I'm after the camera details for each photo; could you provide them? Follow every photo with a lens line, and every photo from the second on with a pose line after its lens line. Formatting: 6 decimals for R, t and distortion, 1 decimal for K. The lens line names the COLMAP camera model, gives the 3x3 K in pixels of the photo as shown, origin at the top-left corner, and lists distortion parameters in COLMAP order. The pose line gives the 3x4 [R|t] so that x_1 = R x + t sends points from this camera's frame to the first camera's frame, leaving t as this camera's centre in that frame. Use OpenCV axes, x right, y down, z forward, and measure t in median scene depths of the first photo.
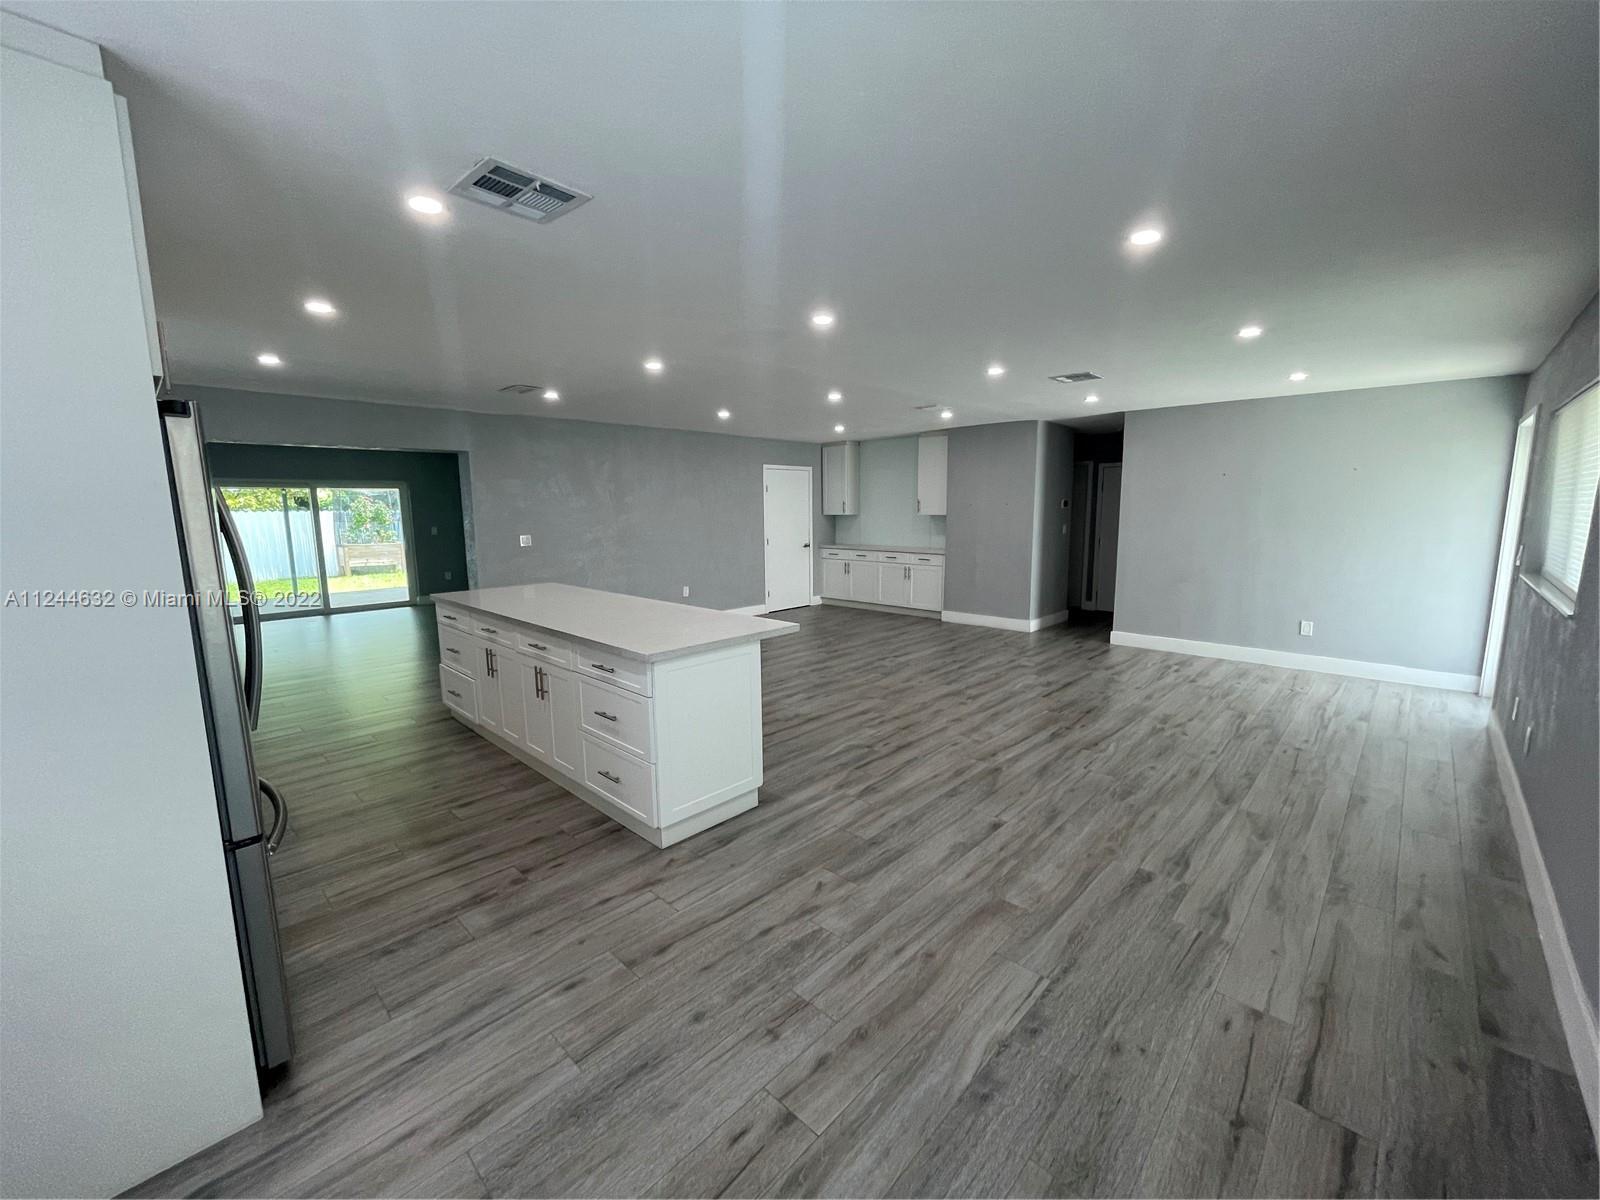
lens RADIAL K [[646.7, 0, 803.2], [0, 646.7, 604.1], [0, 0, 1]] dist [-0.003917, 0.002570]
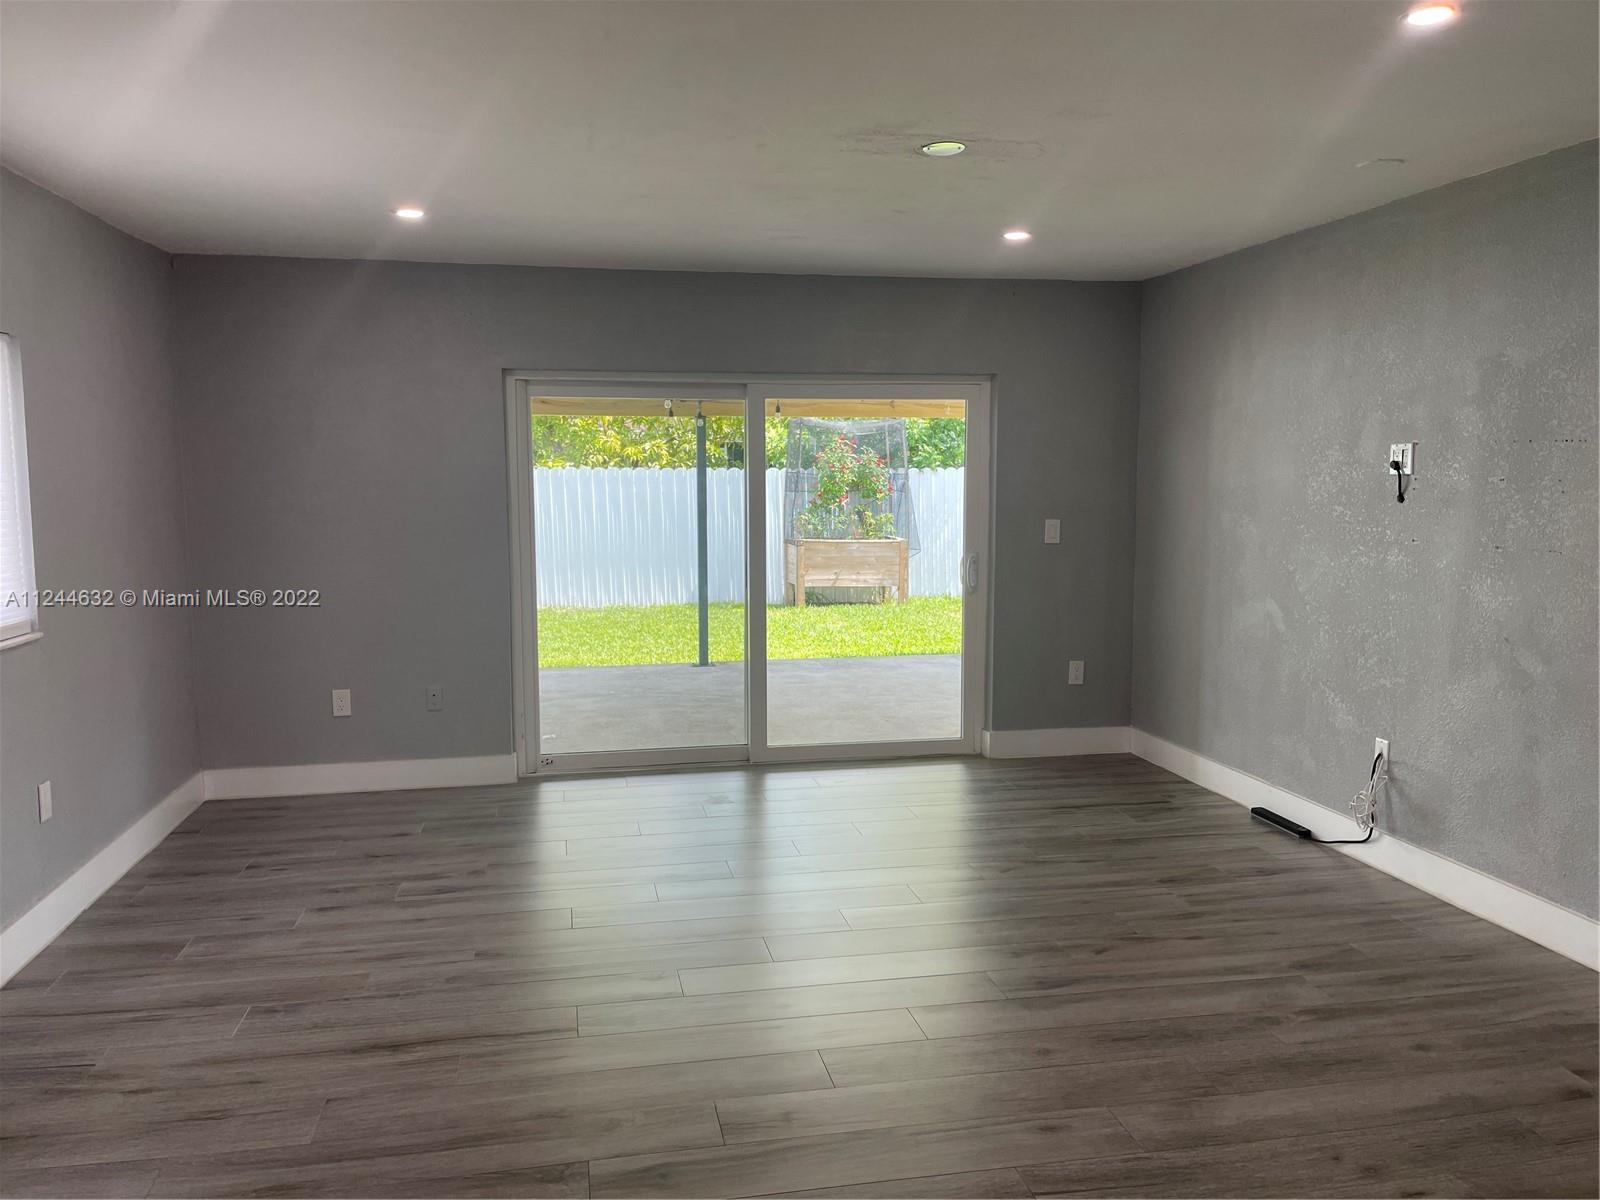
lens RADIAL K [[1210.7, 0, 800.3], [0, 1210.7, 601.3], [0, 0, 1]] dist [0.071620, -0.082514]
pose [[0.820877, 0.069726, -0.566833, -0.784848], [-0.092161, 0.995684, -0.010987, -0.144164], [0.563620, 0.061259, 0.823760, 1.046179]]
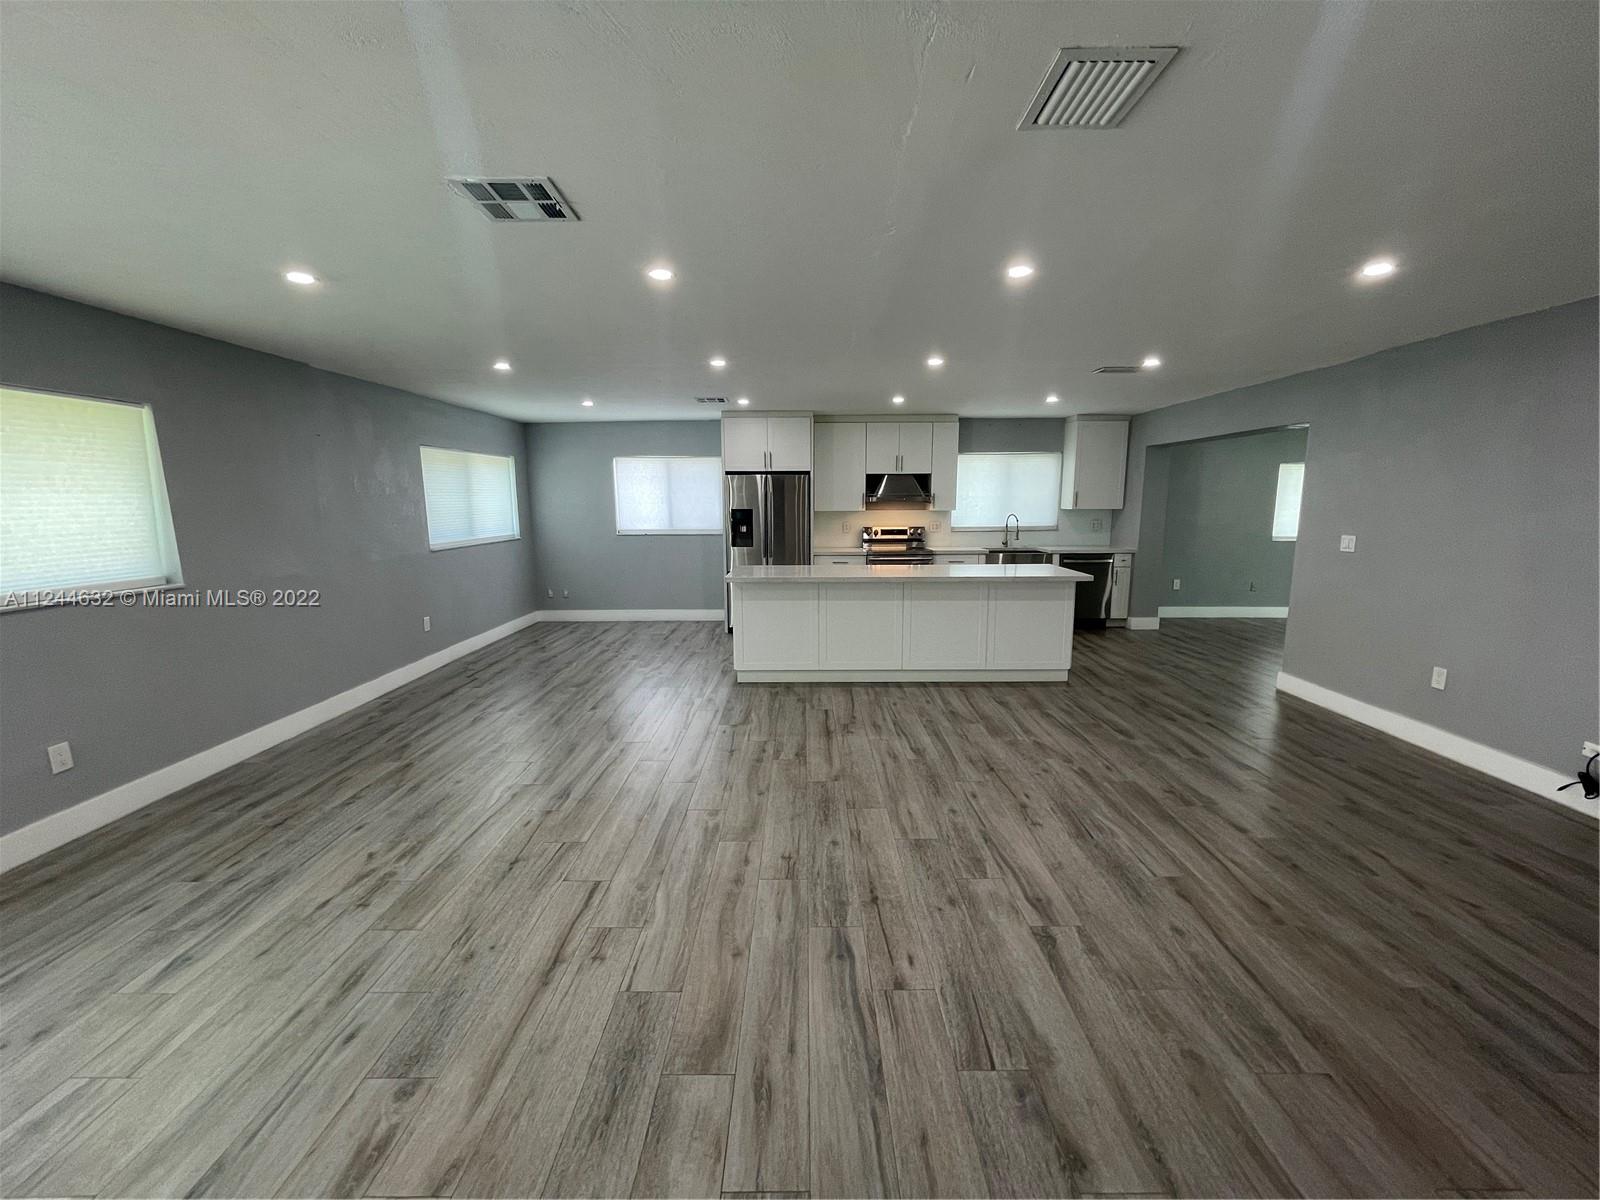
lens RADIAL K [[646.7, 0, 803.4], [0, 646.7, 597.9], [0, 0, 1]] dist [-0.003917, 0.002570]
pose [[-0.724098, 0.117661, -0.679587, 0.655625], [-0.092570, 0.959845, 0.264816, -0.249588], [0.683456, 0.254662, -0.684130, 1.602083]]
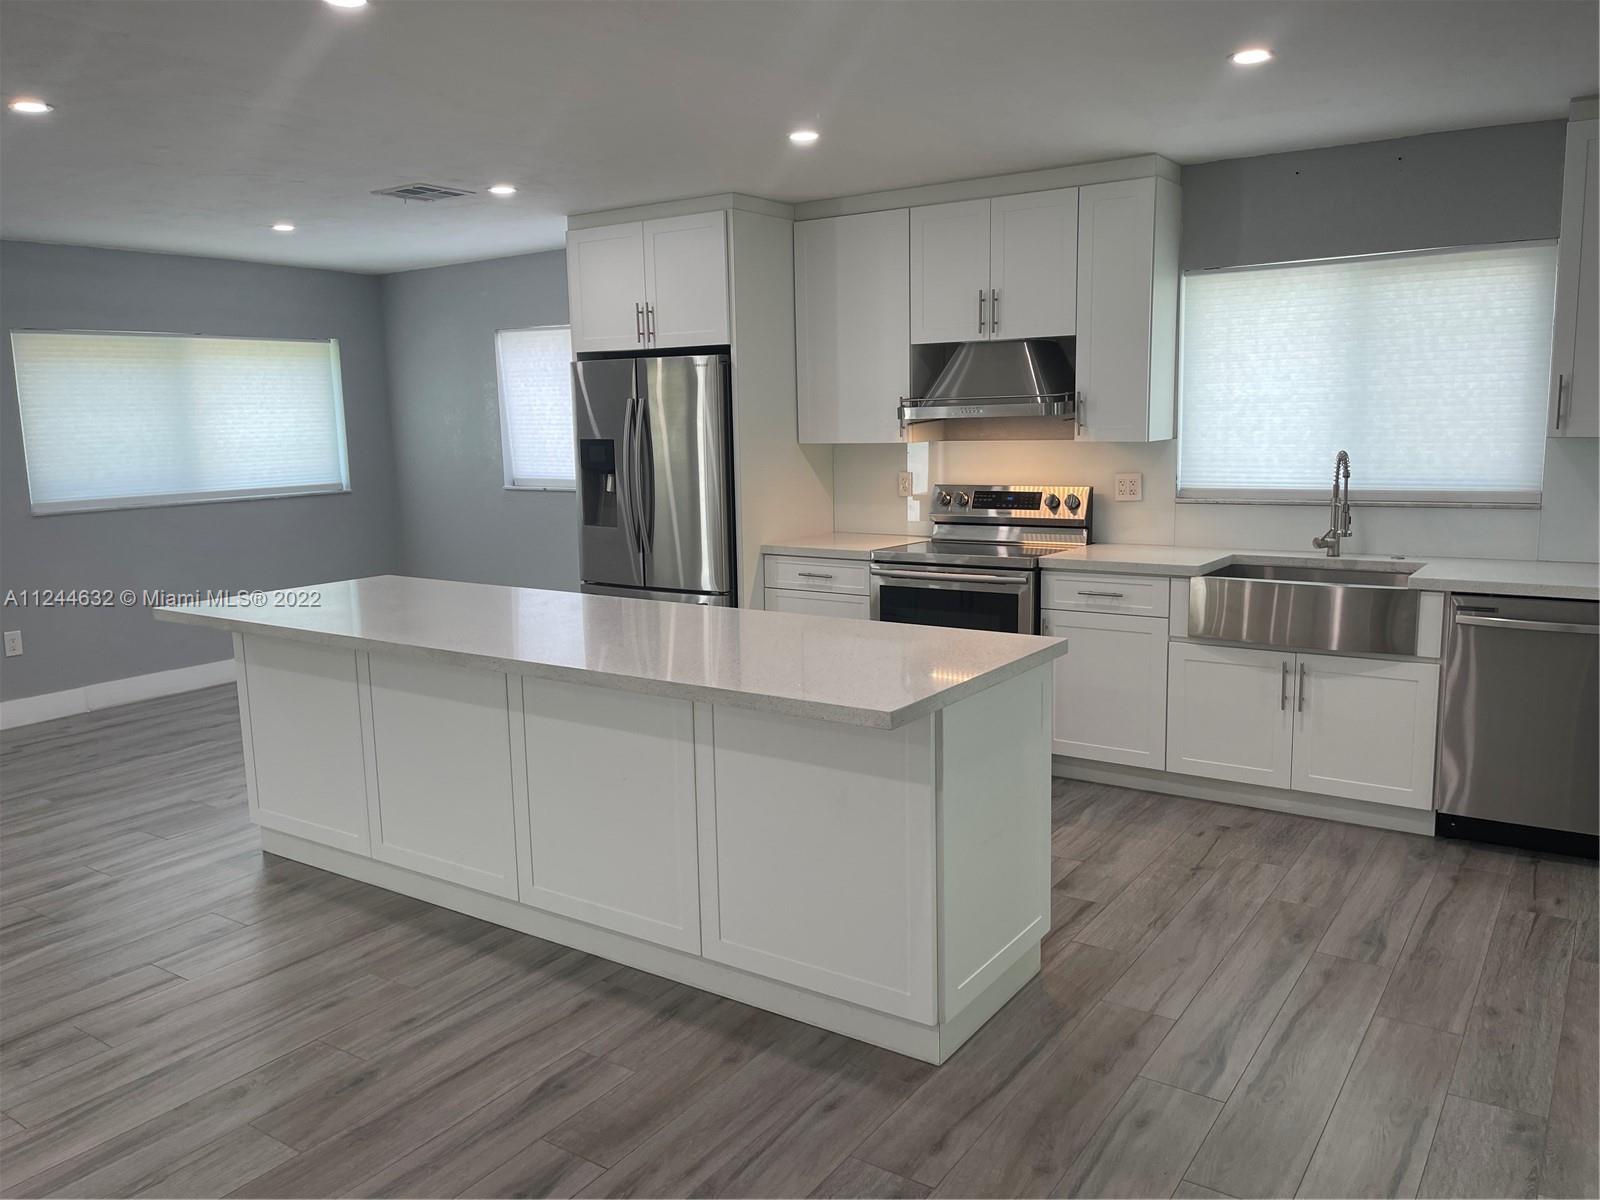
lens RADIAL K [[1210.7, 0, 802.9], [0, 1210.7, 607.8], [0, 0, 1]] dist [0.071620, -0.082514]
pose [[-0.986018, 0.056427, -0.156796, -0.334689], [0.005379, 0.951211, 0.308496, -0.254119], [0.166553, 0.303339, -0.938214, 1.669565]]
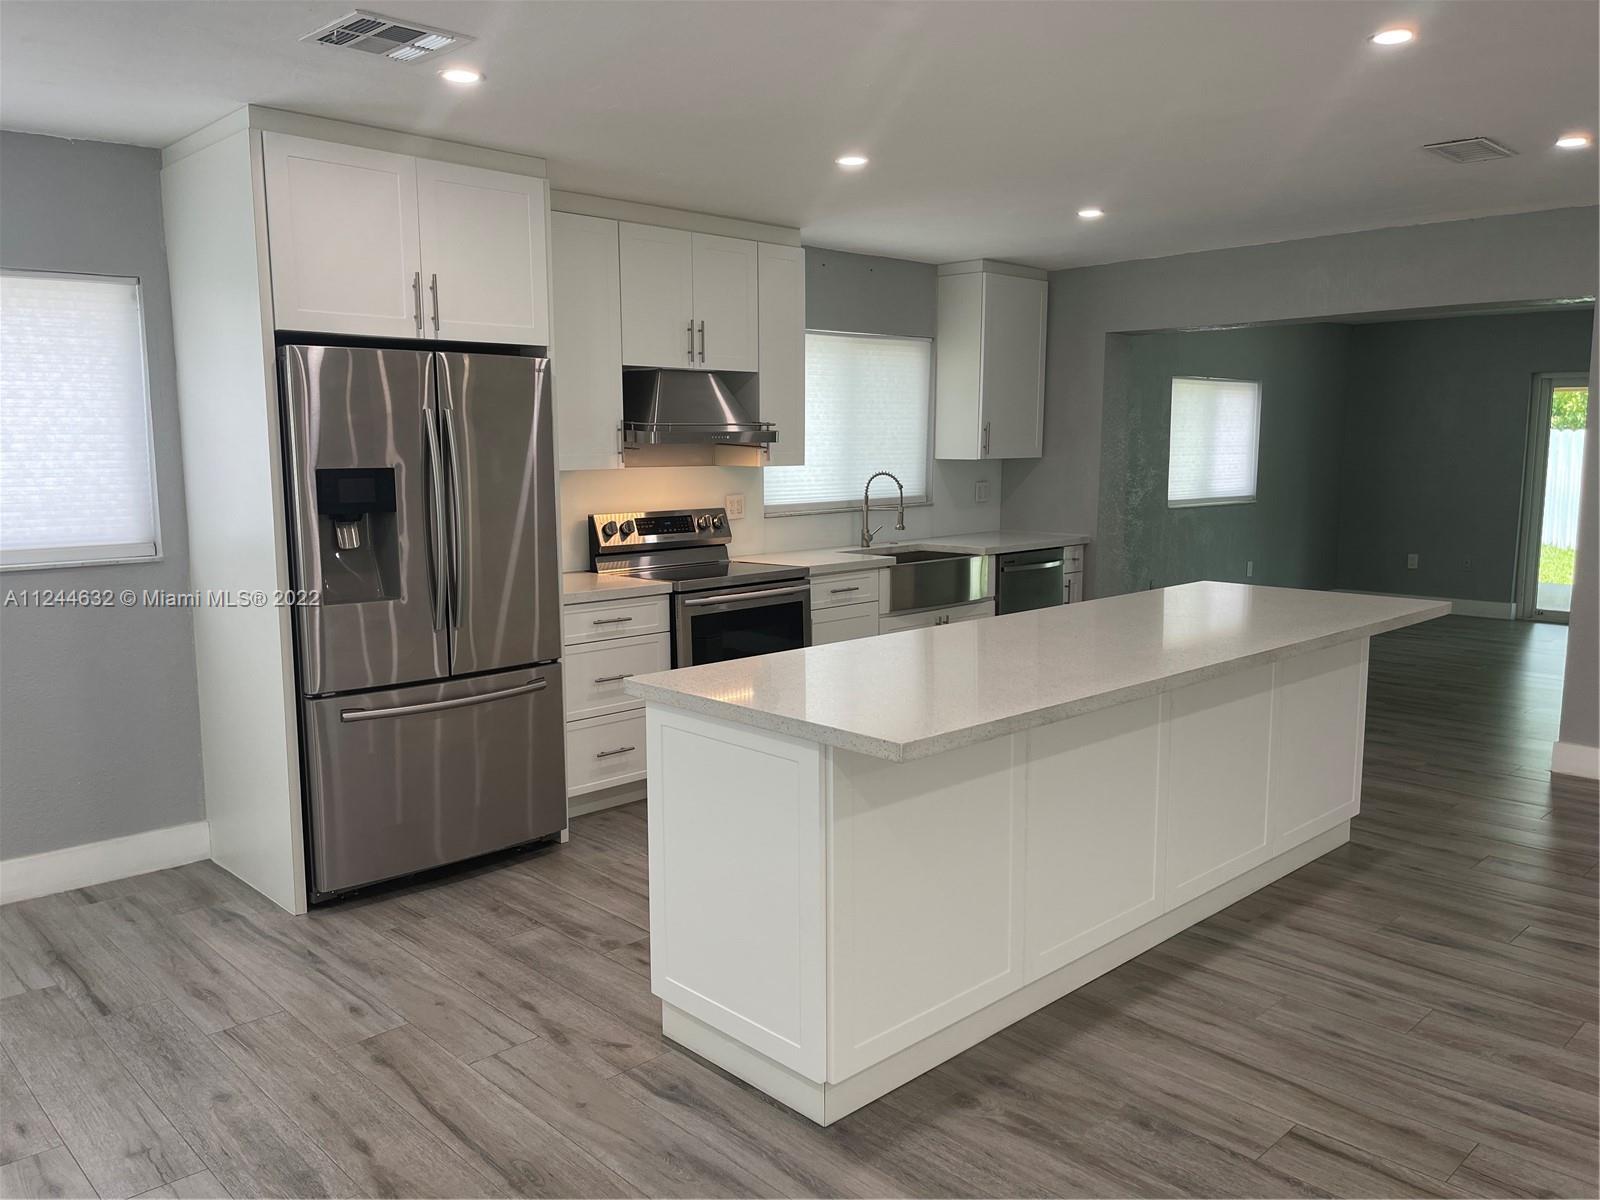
lens RADIAL K [[1210.7, 0, 793.5], [0, 1210.7, 608.2], [0, 0, 1]] dist [0.071620, -0.082514]
pose [[-0.046427, 0.149211, -0.987715, 0.500567], [-0.146566, 0.977062, 0.154491, -0.107506], [0.988111, 0.151938, -0.023493, 0.698805]]
